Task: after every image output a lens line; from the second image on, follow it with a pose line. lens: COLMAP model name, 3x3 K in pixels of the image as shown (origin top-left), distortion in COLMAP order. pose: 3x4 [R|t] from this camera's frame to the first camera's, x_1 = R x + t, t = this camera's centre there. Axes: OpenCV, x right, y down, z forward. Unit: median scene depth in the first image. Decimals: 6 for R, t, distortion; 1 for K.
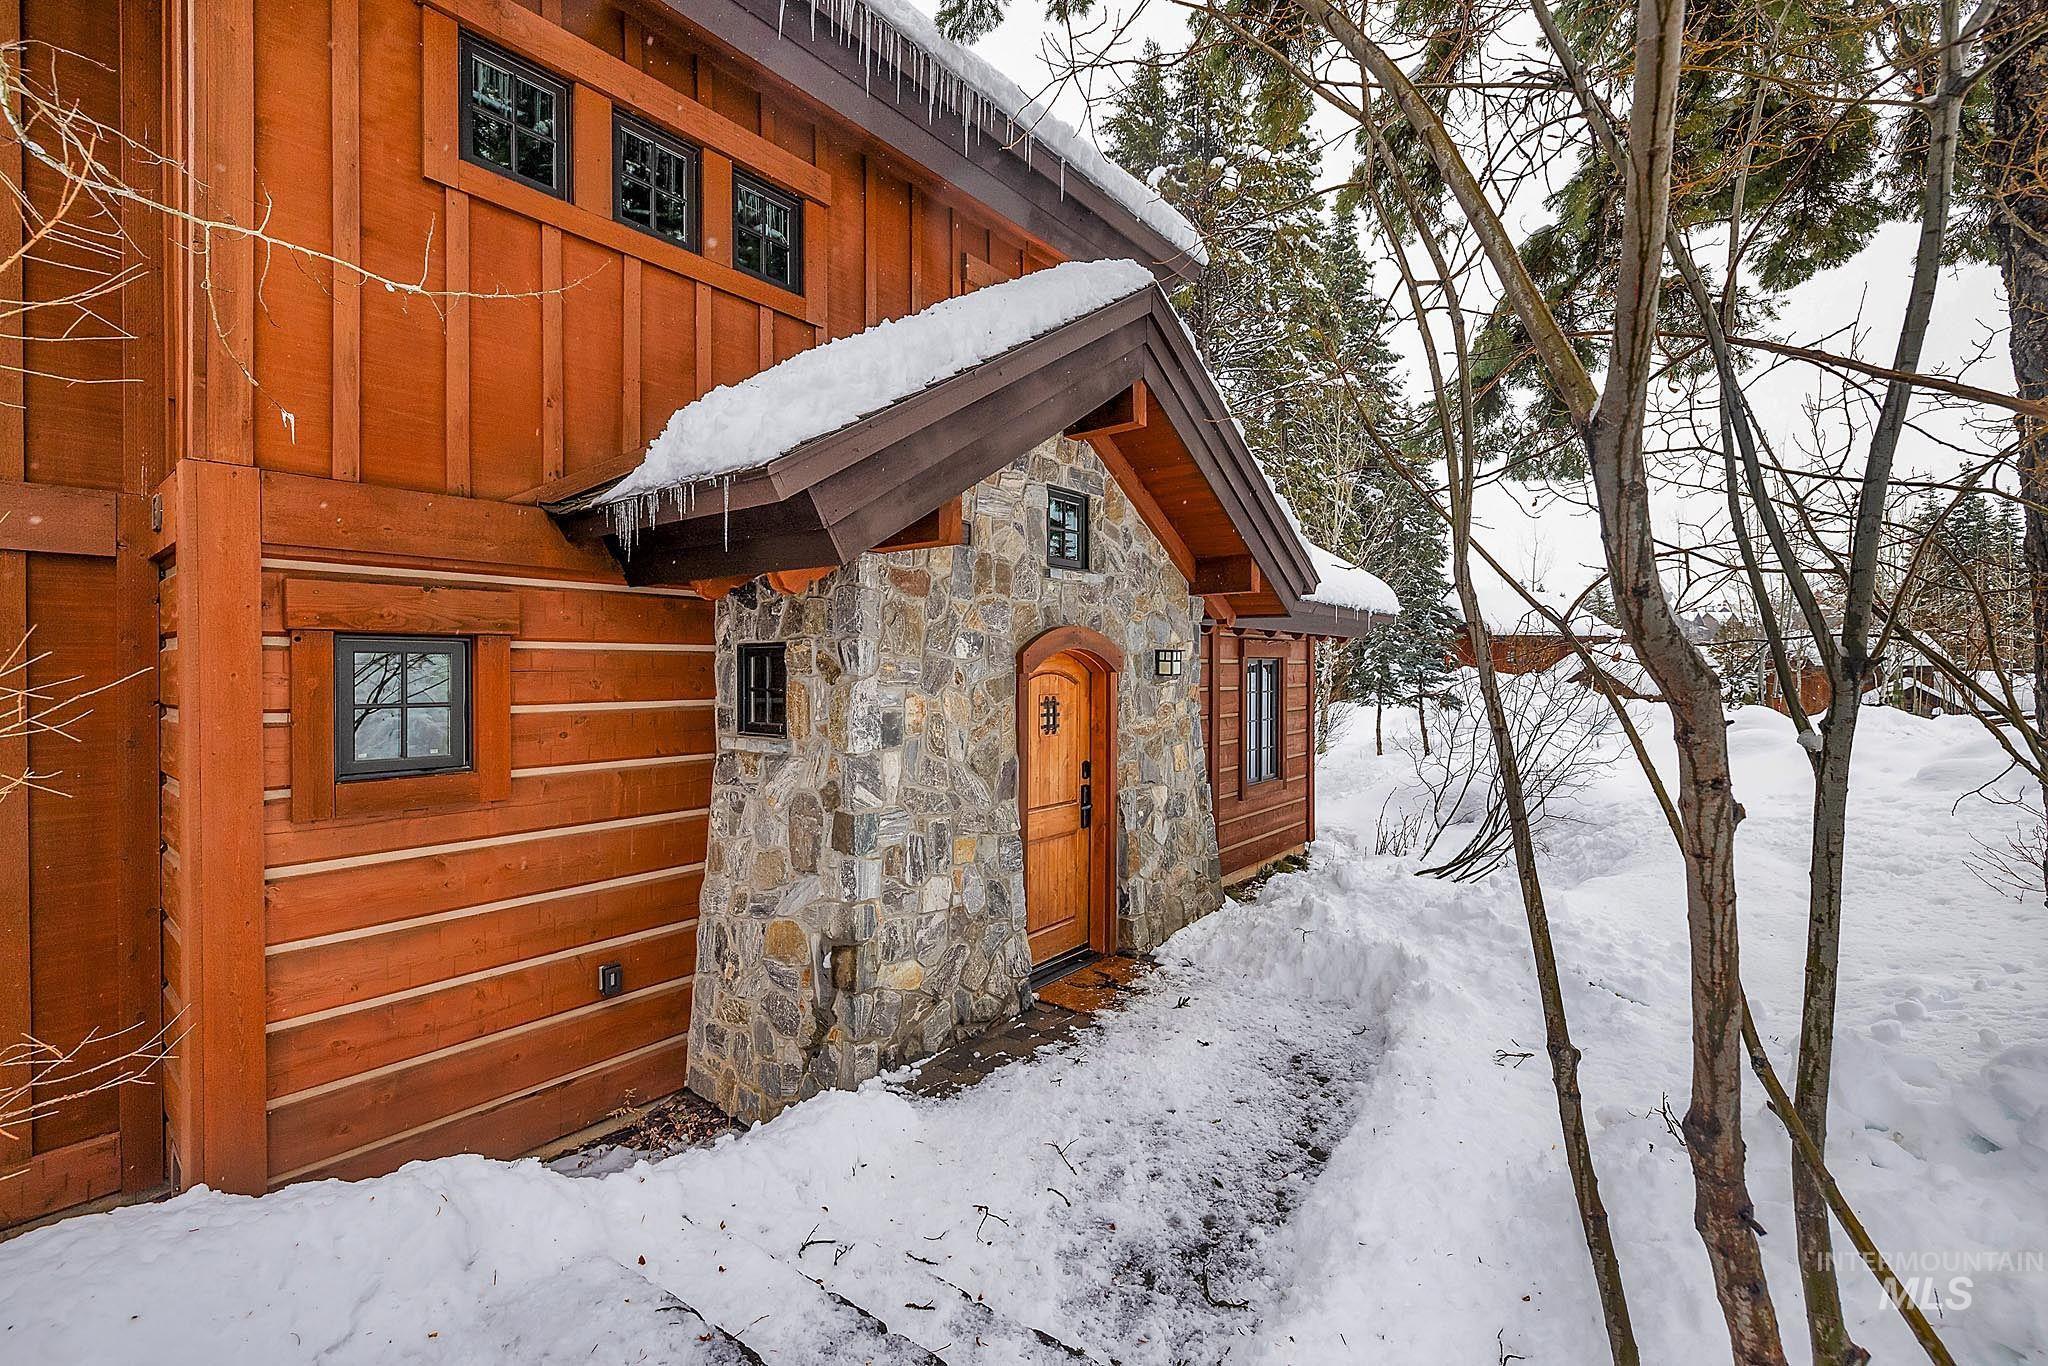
lens RADIAL K [[848.4, 0, 1024.0], [0, 848.4, 683.0], [0, 0, 1]] dist [0.000970, 0.000030]
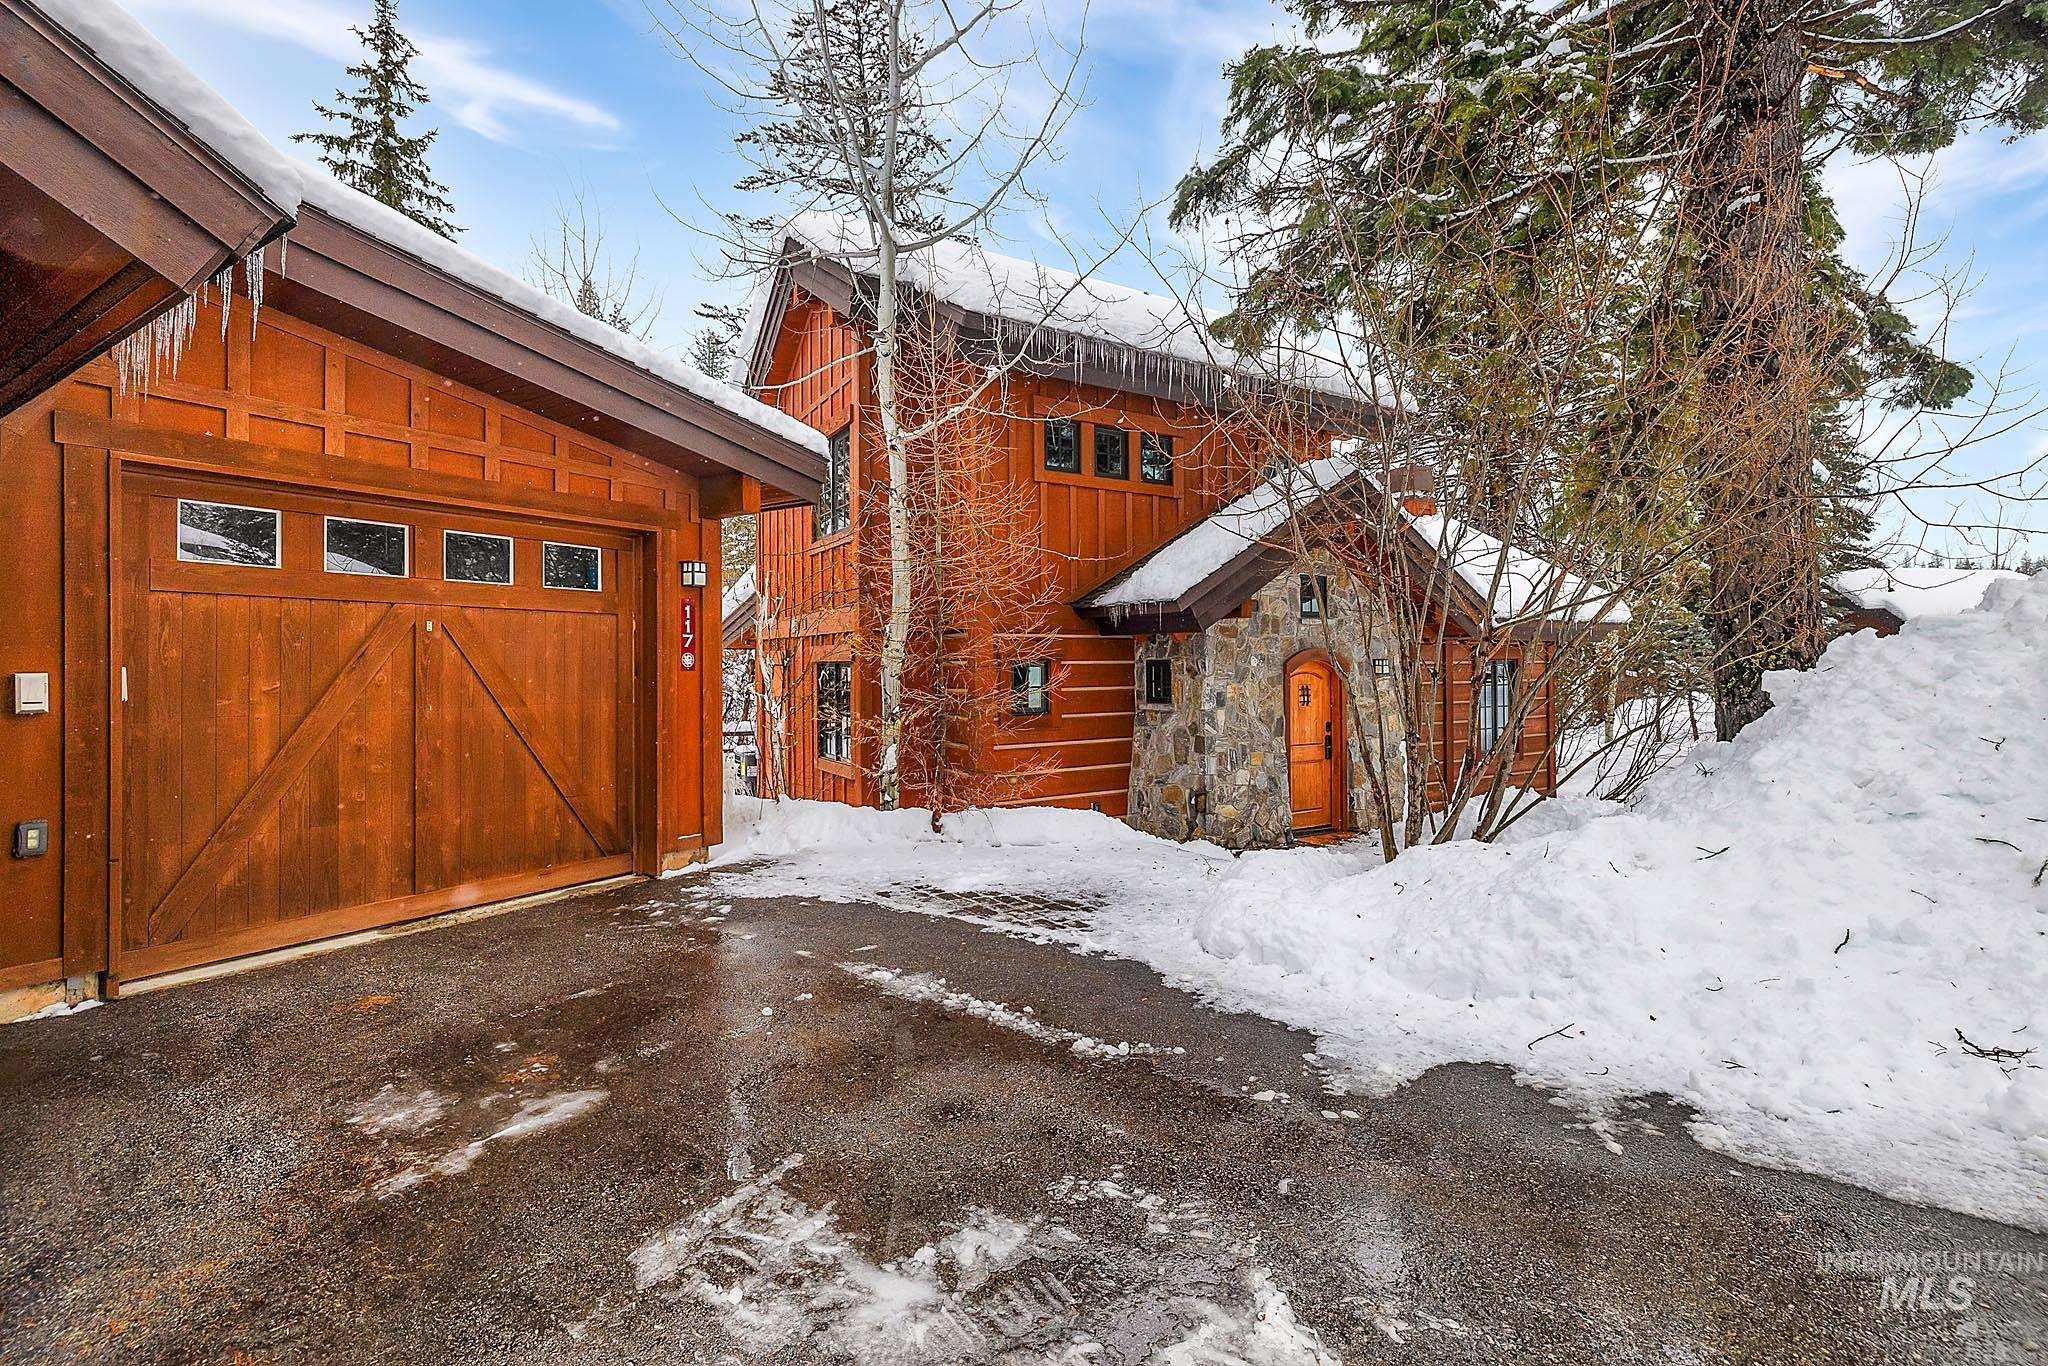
lens RADIAL K [[822.4, 0, 1025.1], [0, 822.4, 664.4], [0, 0, 1]] dist [0.000944, 0.000049]
pose [[0.933902, -0.009249, -0.357409, 0.120107], [0.002940, 0.999830, -0.018191, 0.000755], [0.357517, 0.015938, 0.933771, -1.057740]]
